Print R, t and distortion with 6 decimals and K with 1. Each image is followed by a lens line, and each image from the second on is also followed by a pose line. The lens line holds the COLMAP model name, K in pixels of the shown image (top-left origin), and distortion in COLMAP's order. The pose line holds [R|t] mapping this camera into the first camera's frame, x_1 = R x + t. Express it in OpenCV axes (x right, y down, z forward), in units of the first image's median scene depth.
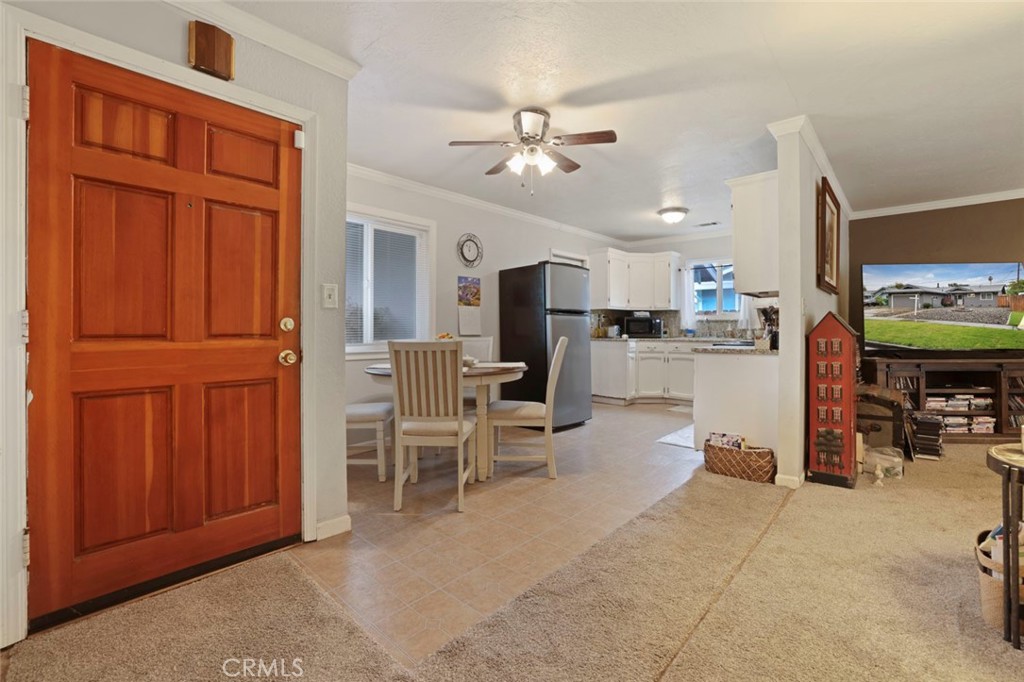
lens RADIAL K [[445.6, 0, 530.7], [0, 445.6, 340.7], [0, 0, 1]] dist [-0.028897, 0.007145]
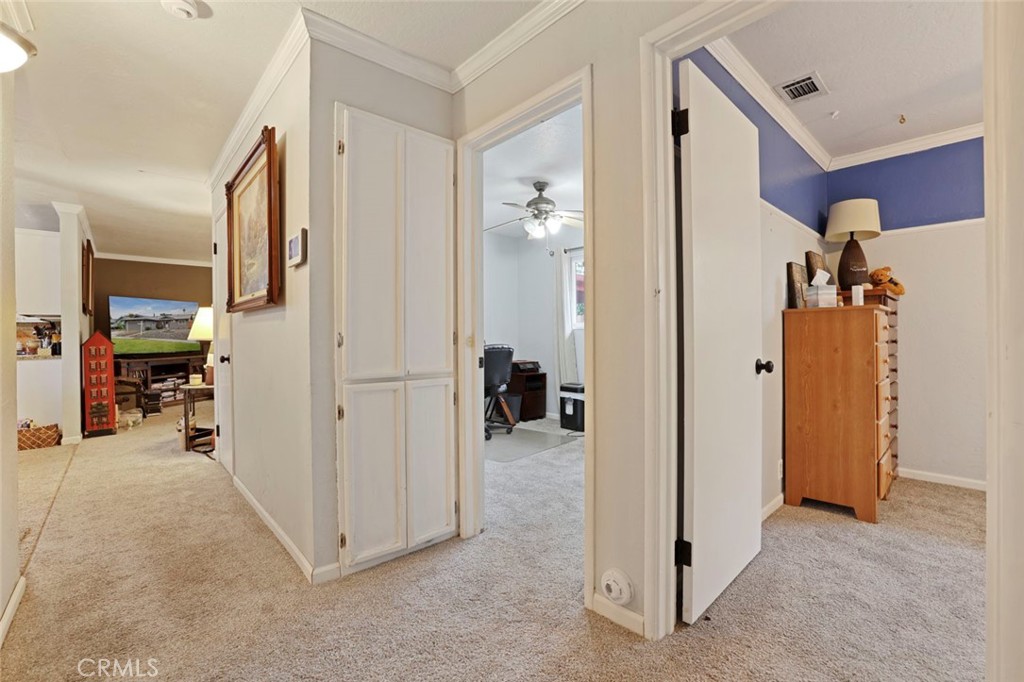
lens RADIAL K [[445.6, 0, 510.2], [0, 445.6, 341.7], [0, 0, 1]] dist [-0.028897, 0.007145]
pose [[0.134055, -0.014011, 0.990875, -0.764121], [0.044997, 0.998955, 0.008038, 0.026721], [-0.989952, 0.043509, 0.134545, -0.794556]]
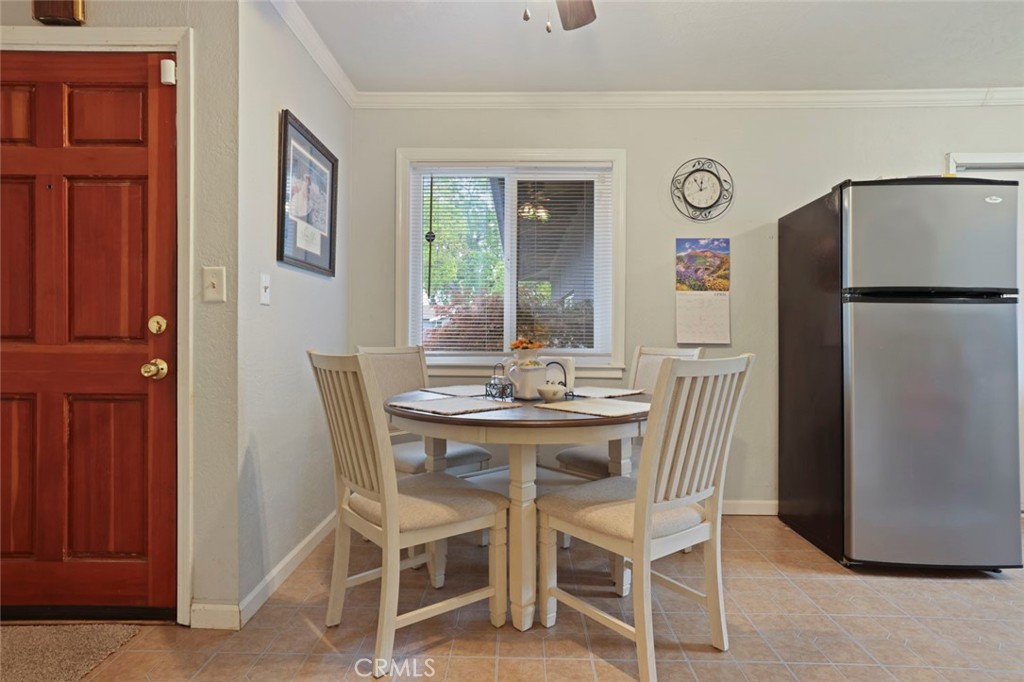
lens RADIAL K [[574.6, 0, 494.2], [0, 574.6, 338.3], [0, 0, 1]] dist [0.000892, 0.003921]
pose [[0.638982, 0.017975, -0.769011, 0.374489], [-0.027450, 0.999623, 0.000557, -0.019776], [0.768731, 0.020754, 0.639235, 0.539559]]
